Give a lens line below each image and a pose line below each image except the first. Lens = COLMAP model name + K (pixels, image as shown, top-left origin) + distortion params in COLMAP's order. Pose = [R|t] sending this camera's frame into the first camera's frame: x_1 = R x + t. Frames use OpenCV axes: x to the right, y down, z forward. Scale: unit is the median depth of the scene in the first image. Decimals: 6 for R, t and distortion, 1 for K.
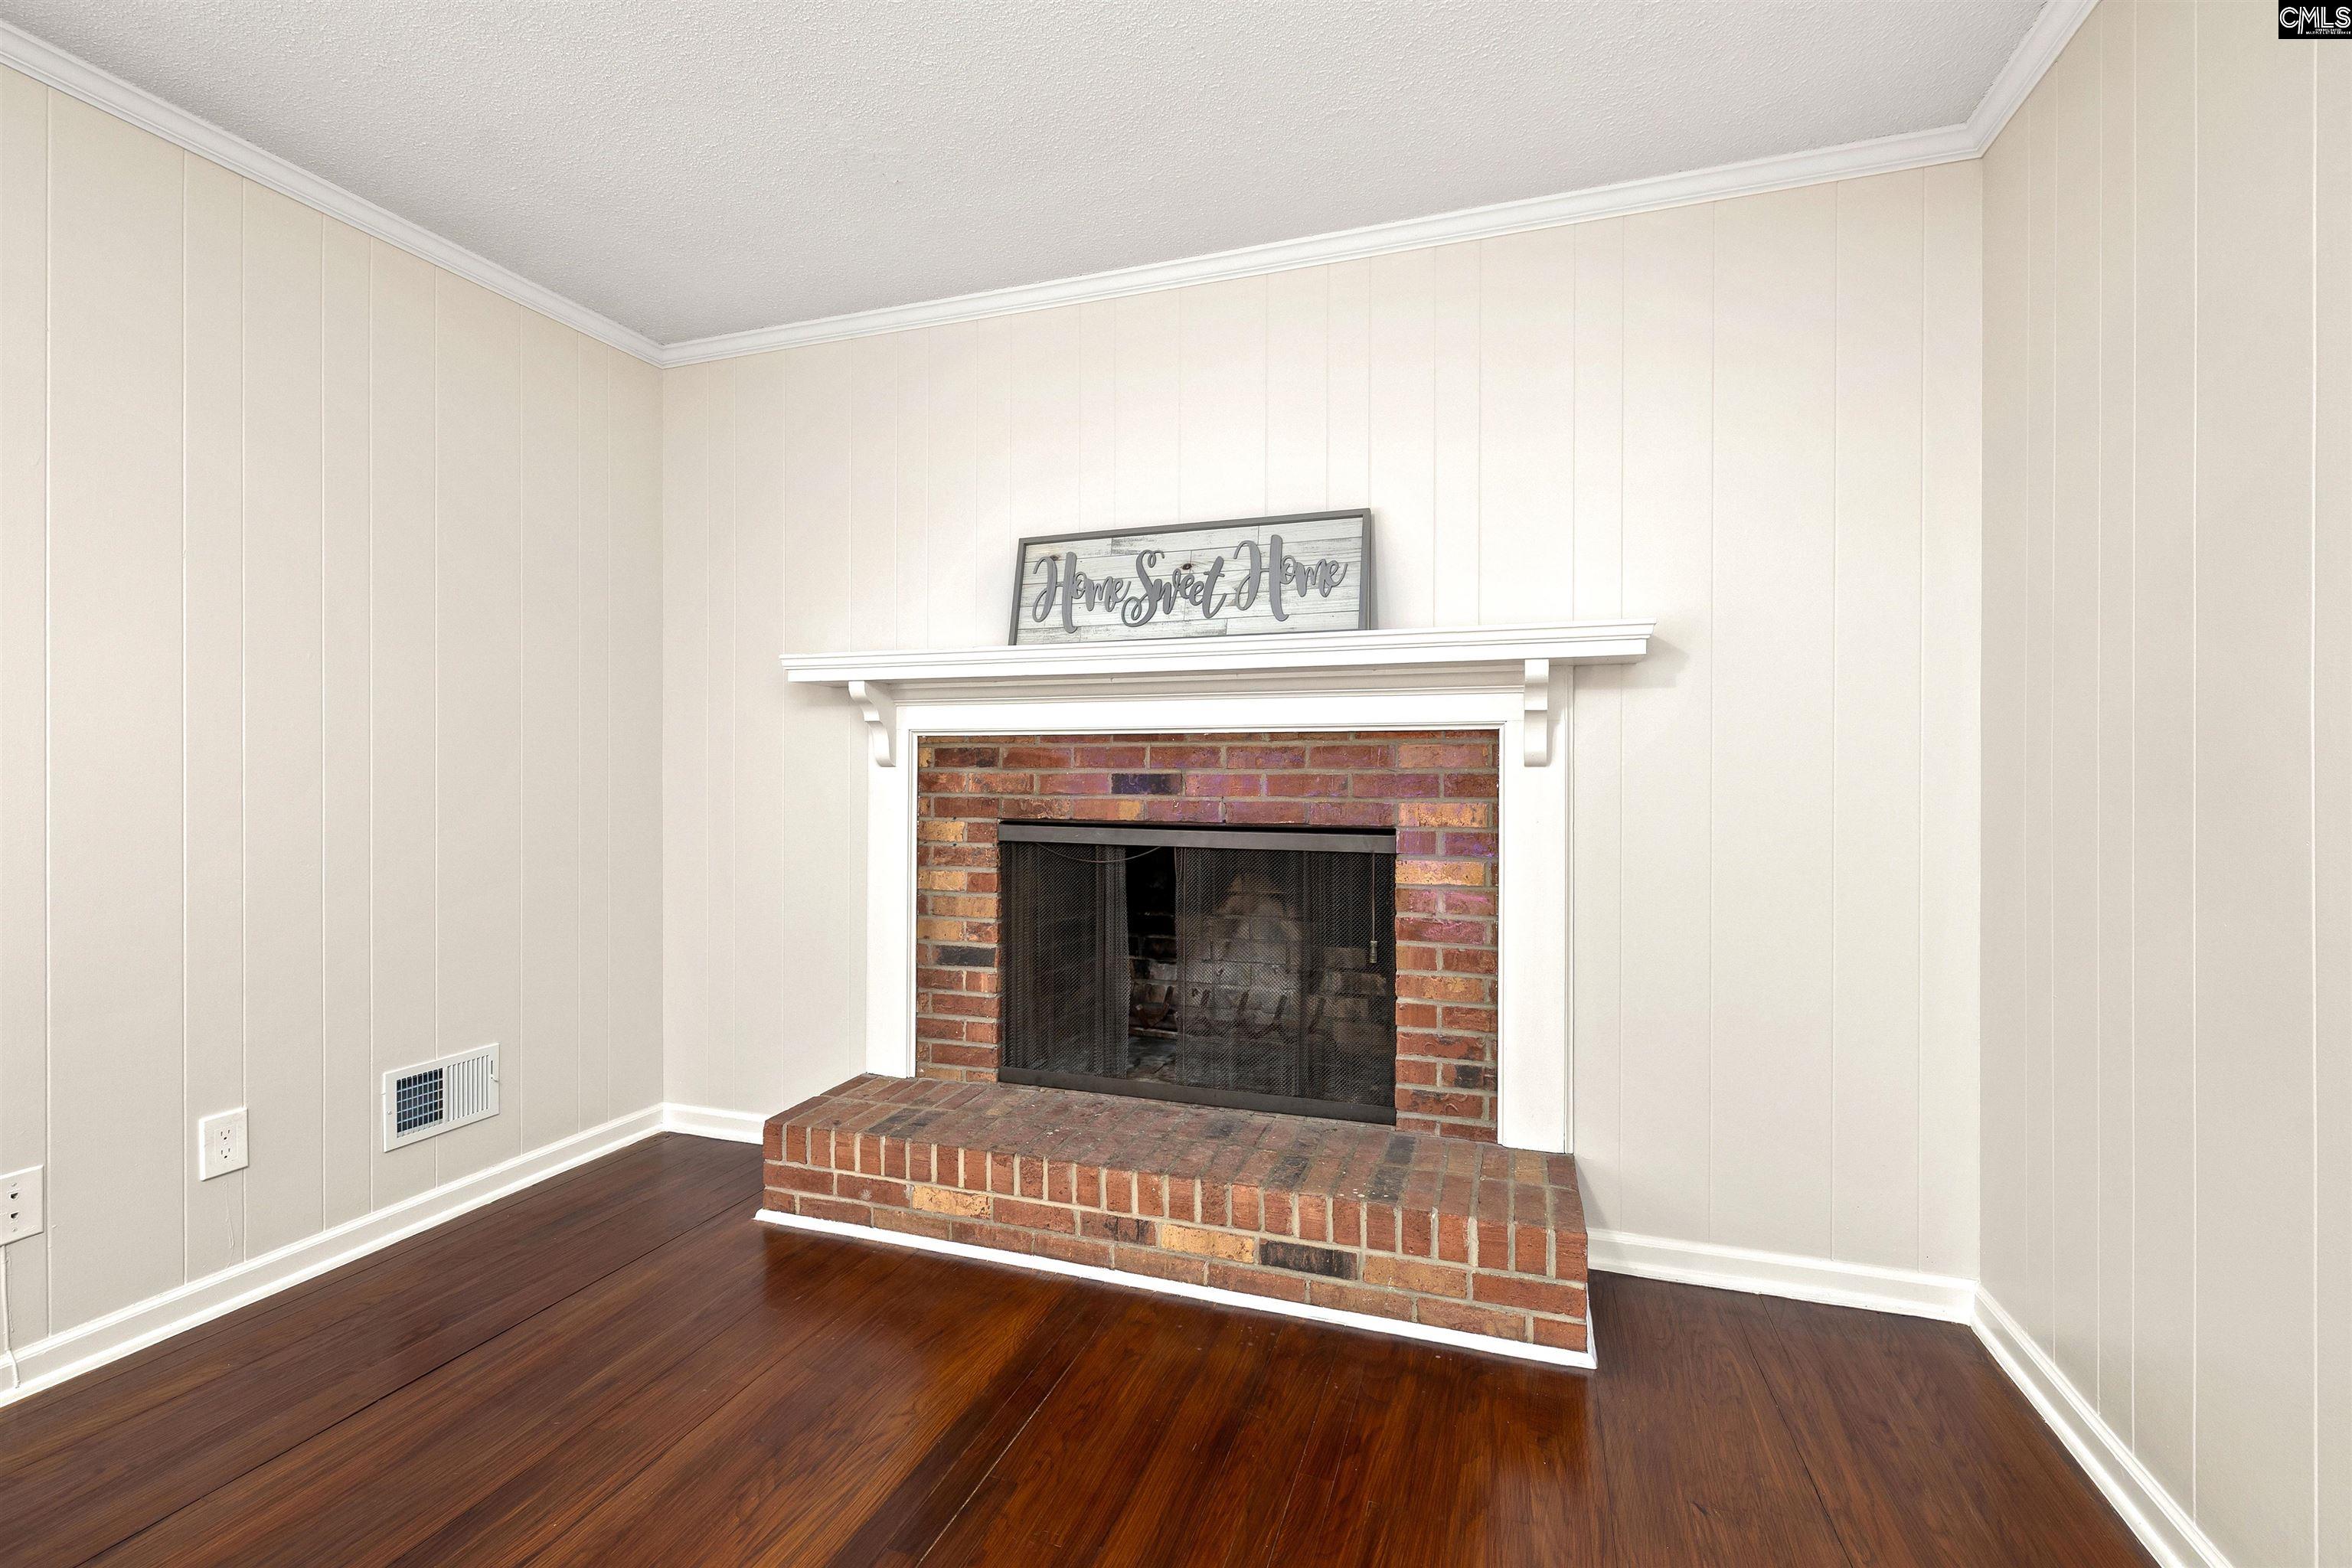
lens RADIAL K [[1019.6, 0, 1170.9], [0, 1019.6, 761.7], [0, 0, 1]] dist [-0.000901, -0.000176]
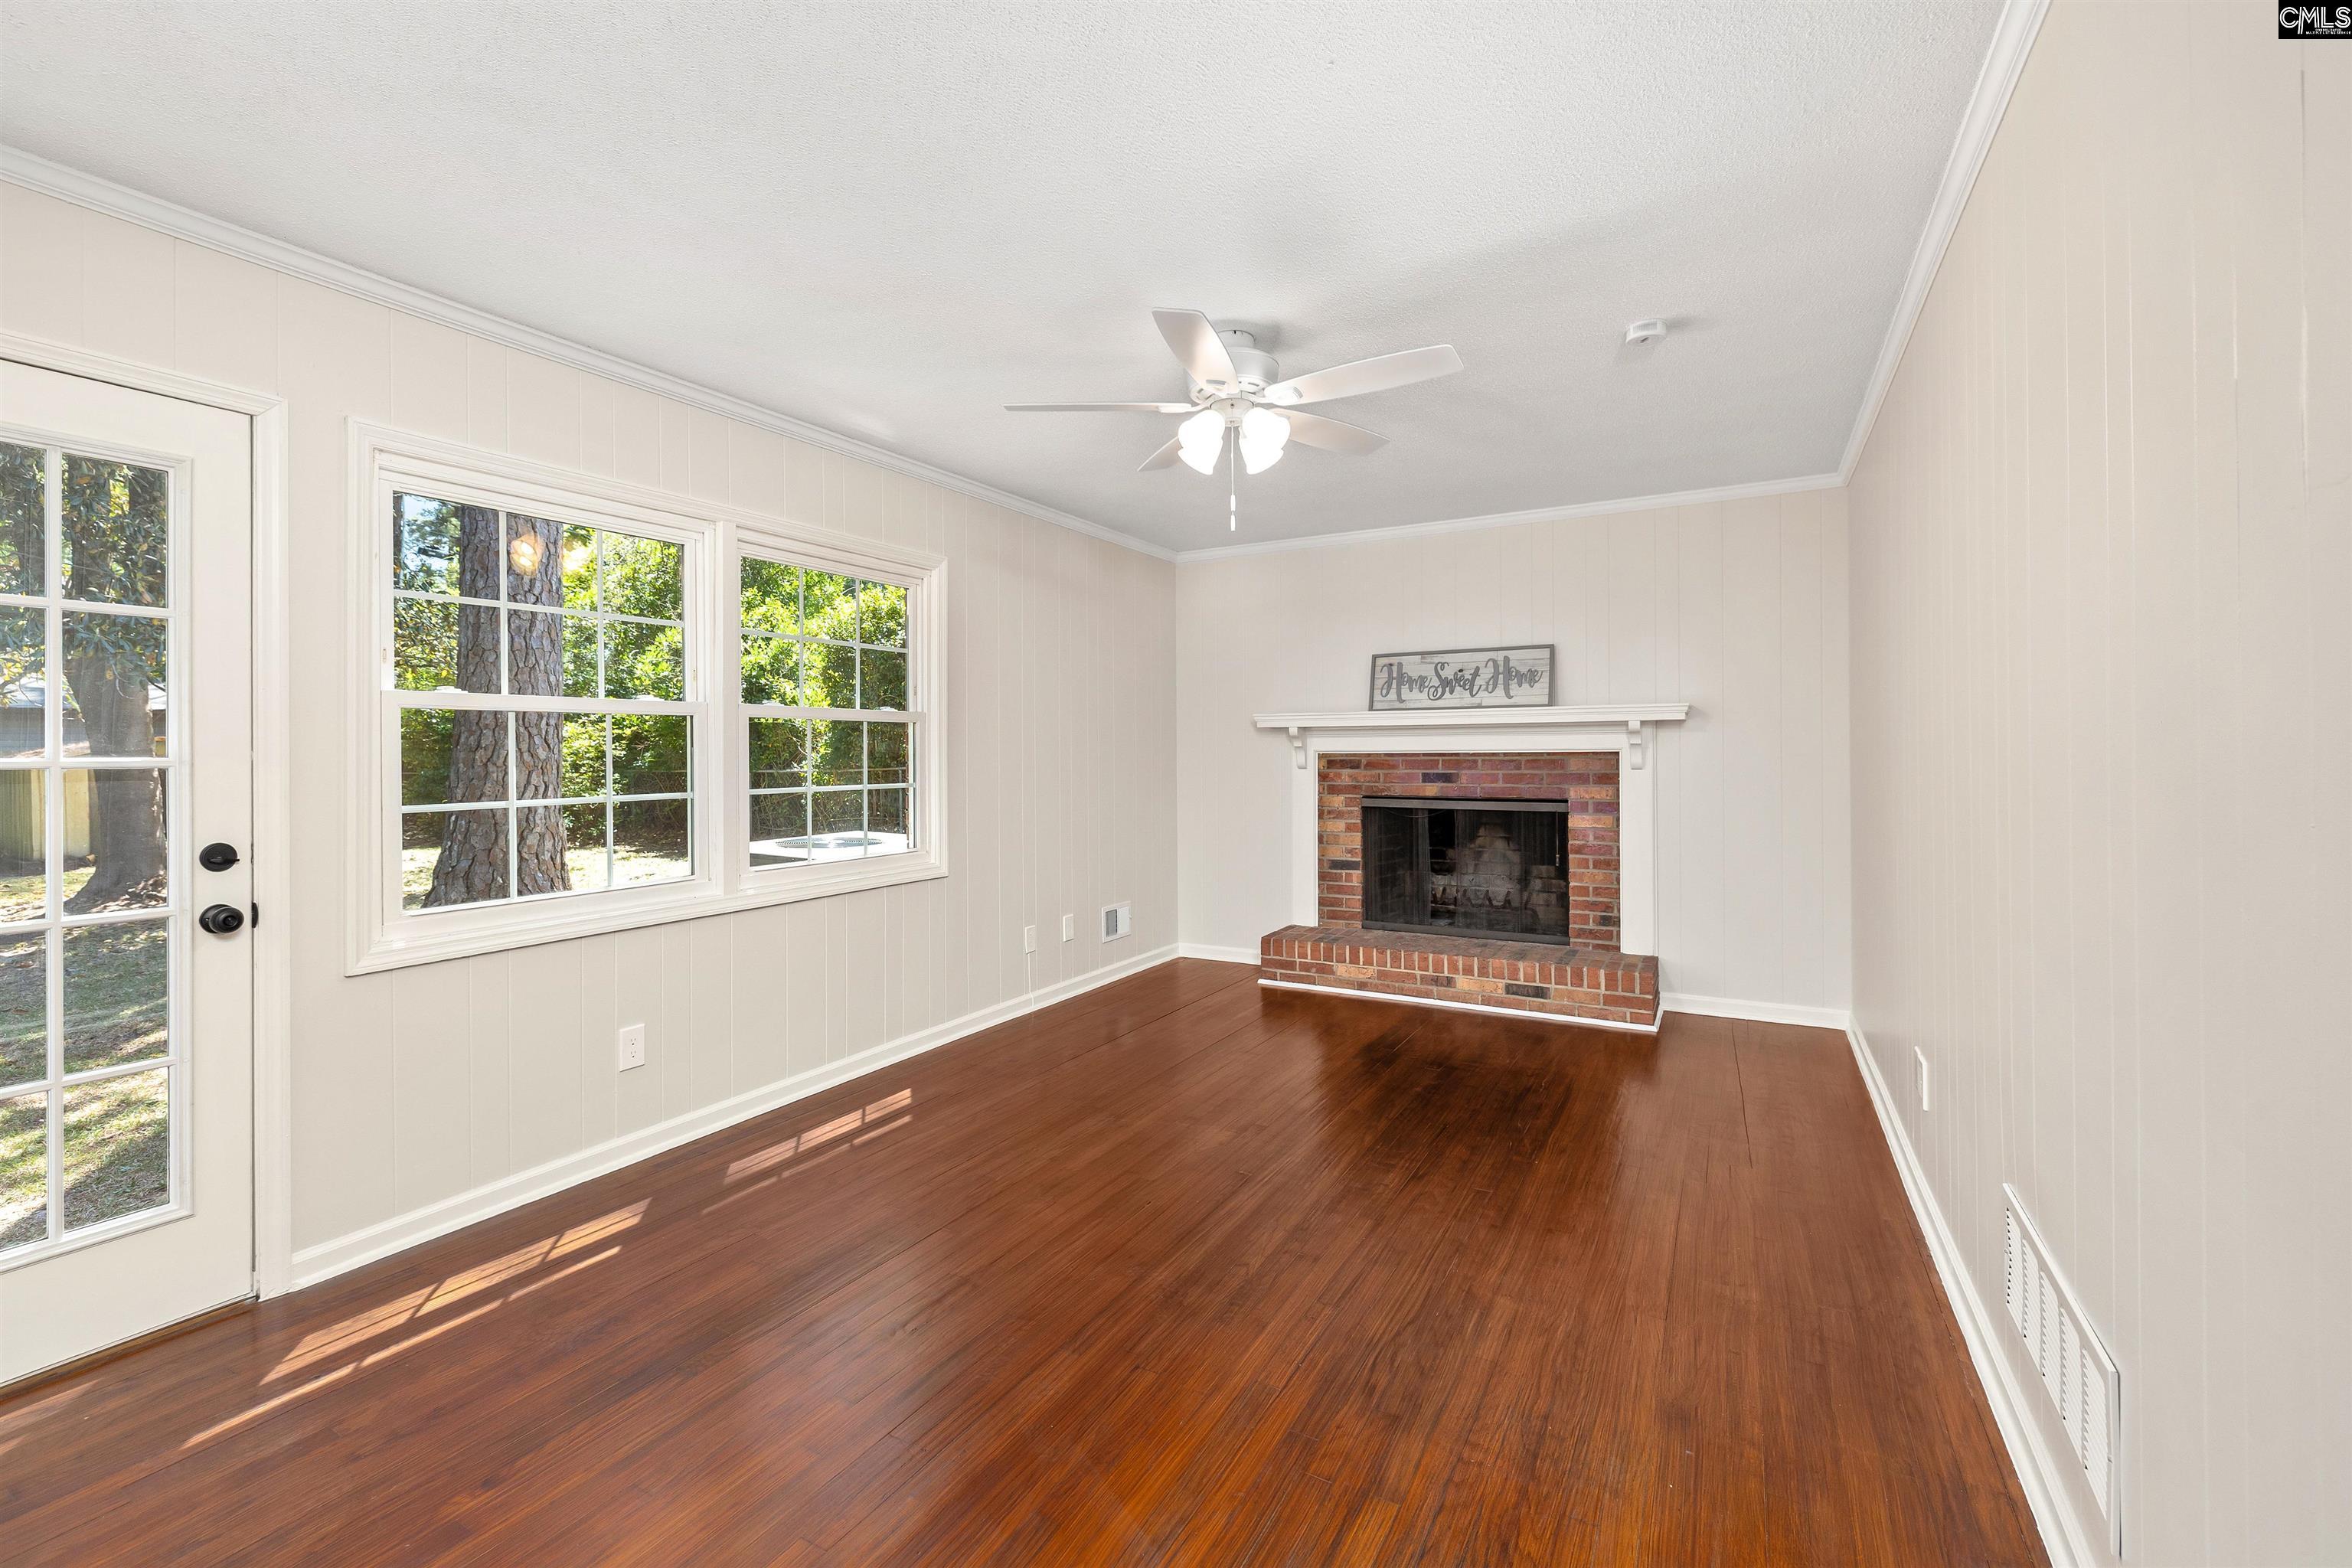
lens RADIAL K [[1051.8, 0, 1207.7], [0, 1051.8, 732.7], [0, 0, 1]] dist [-0.000756, -0.000144]
pose [[0.990776, -0.007693, -0.135294, -0.204558], [0.006576, 0.999941, -0.008699, -0.054145], [0.135353, 0.007729, 0.990767, -1.161363]]
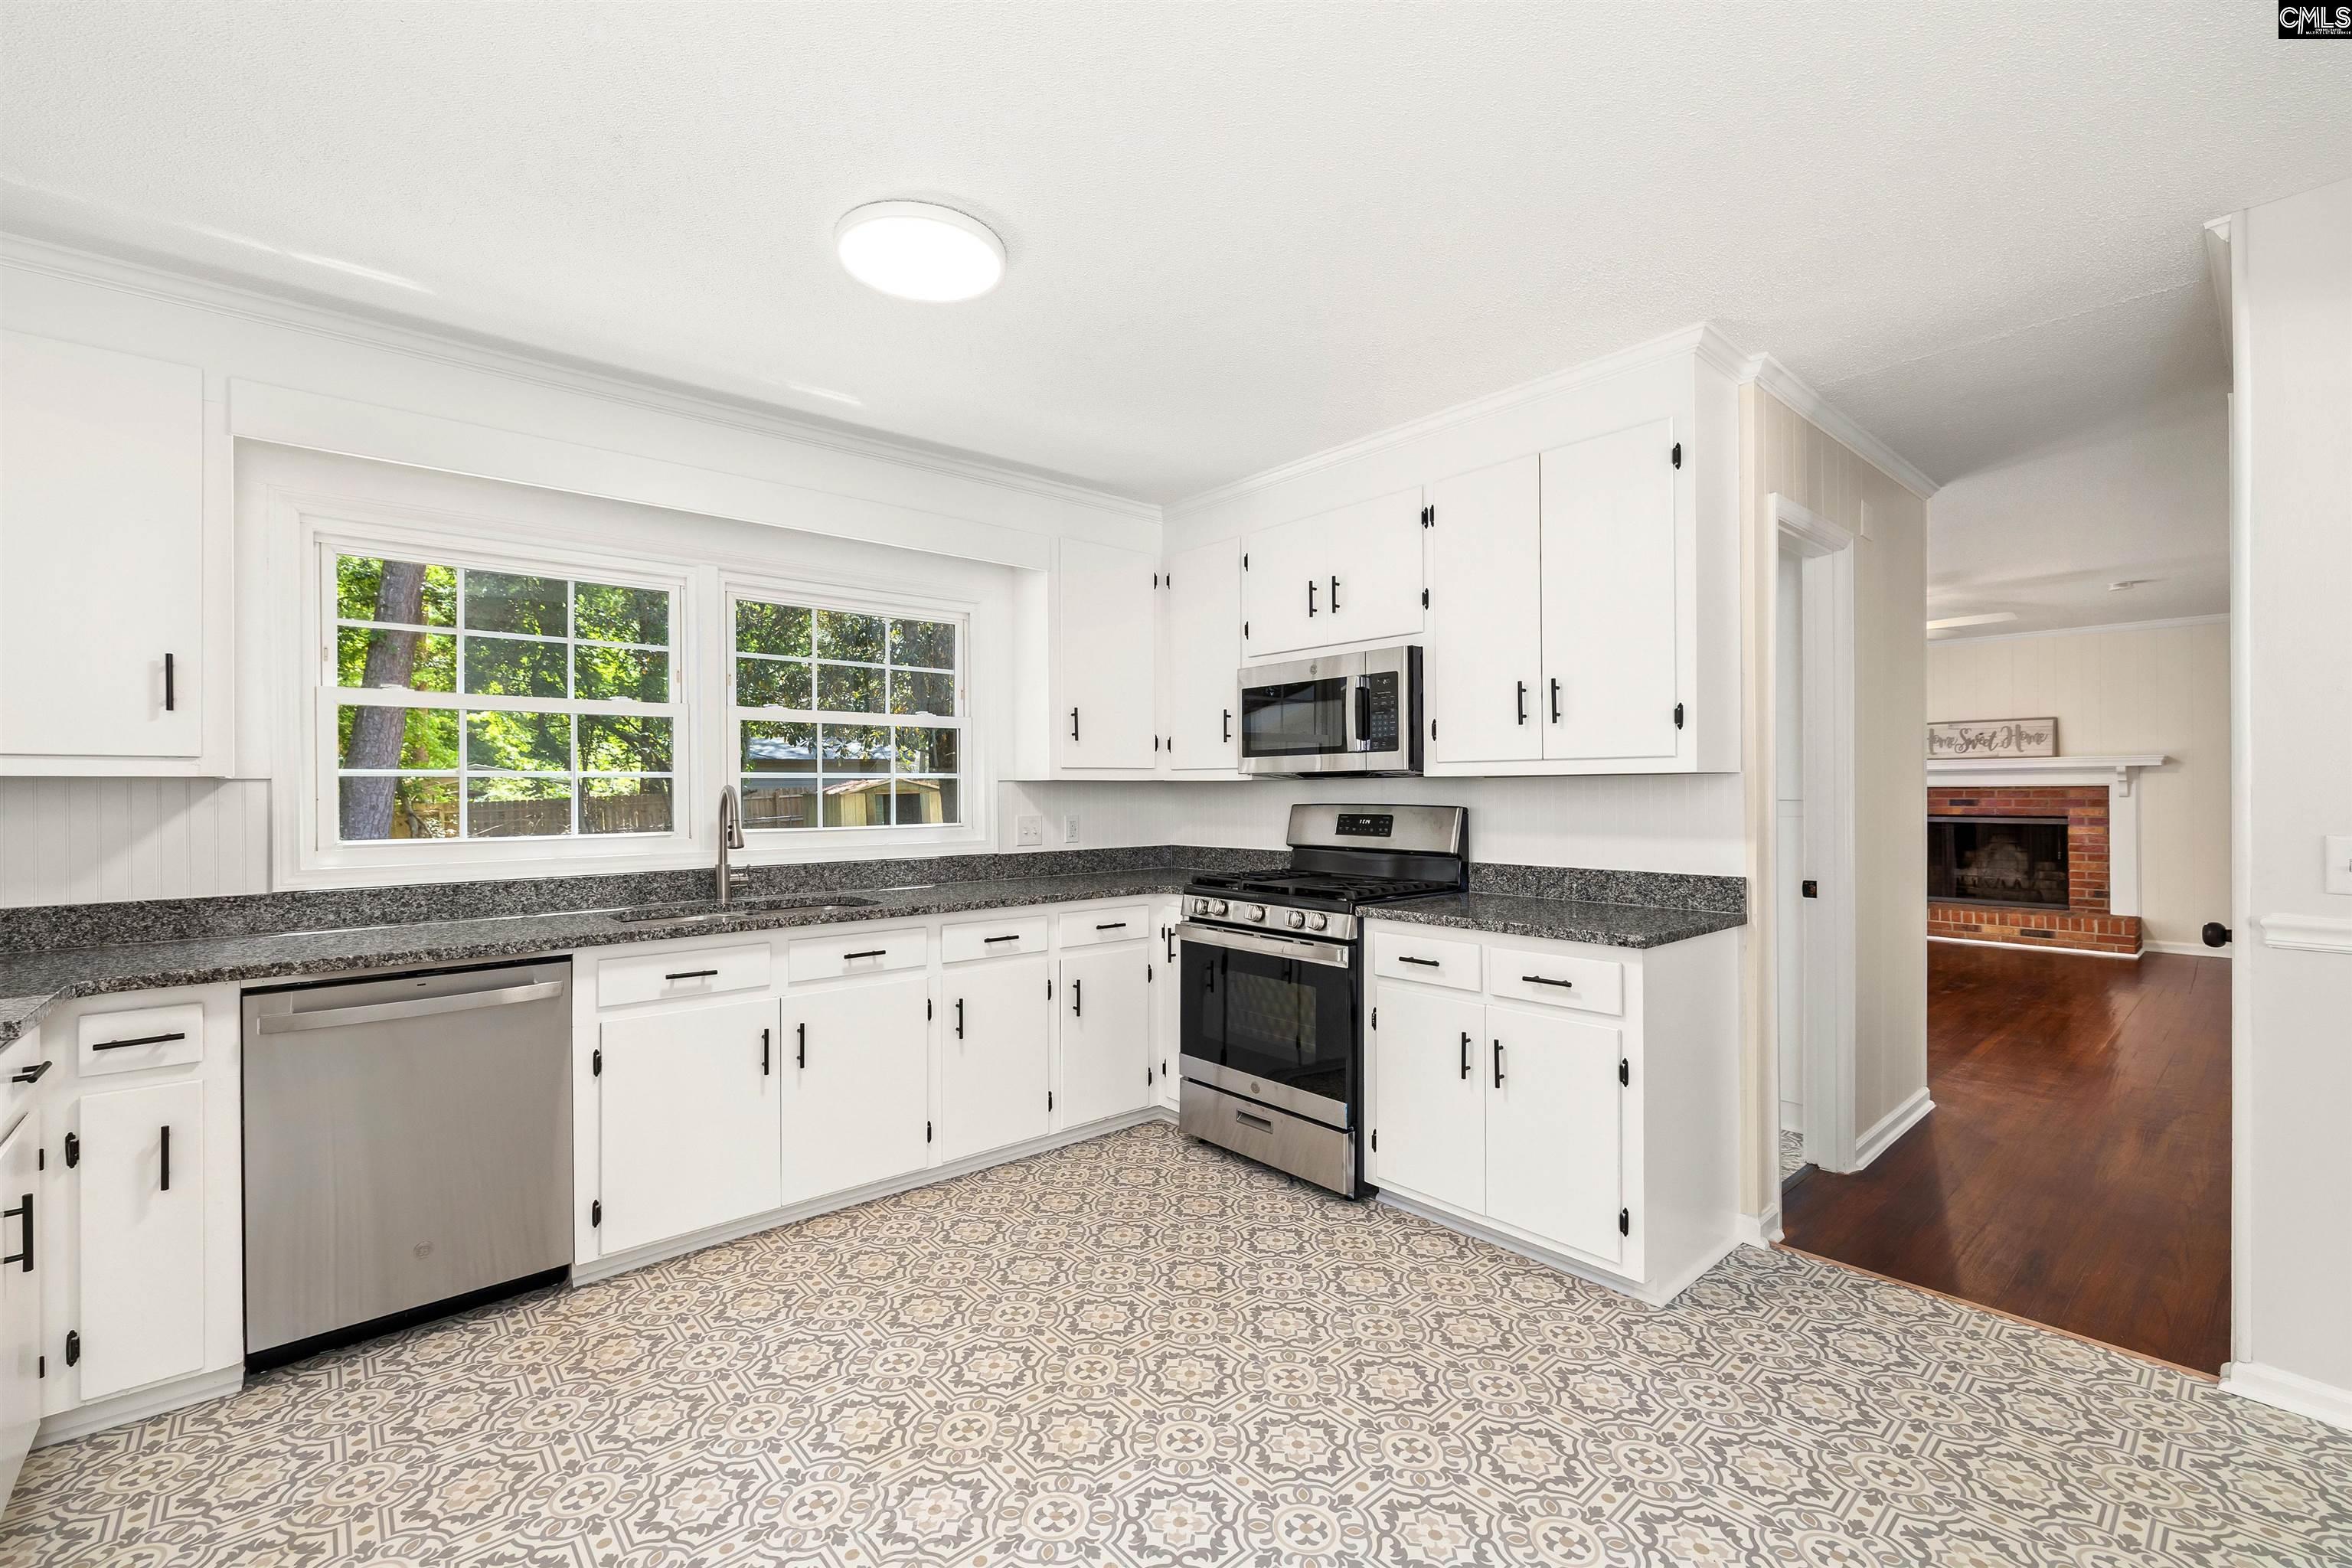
lens RADIAL K [[1102.1, 0, 1100.2], [0, 1102.1, 781.4], [0, 0, 1]] dist [-0.000409, -0.000400]
pose [[0.872266, -0.010630, -0.488917, -0.710671], [0.010645, 0.999940, -0.002750, -0.064887], [0.488916, -0.002806, 0.872326, -3.373686]]
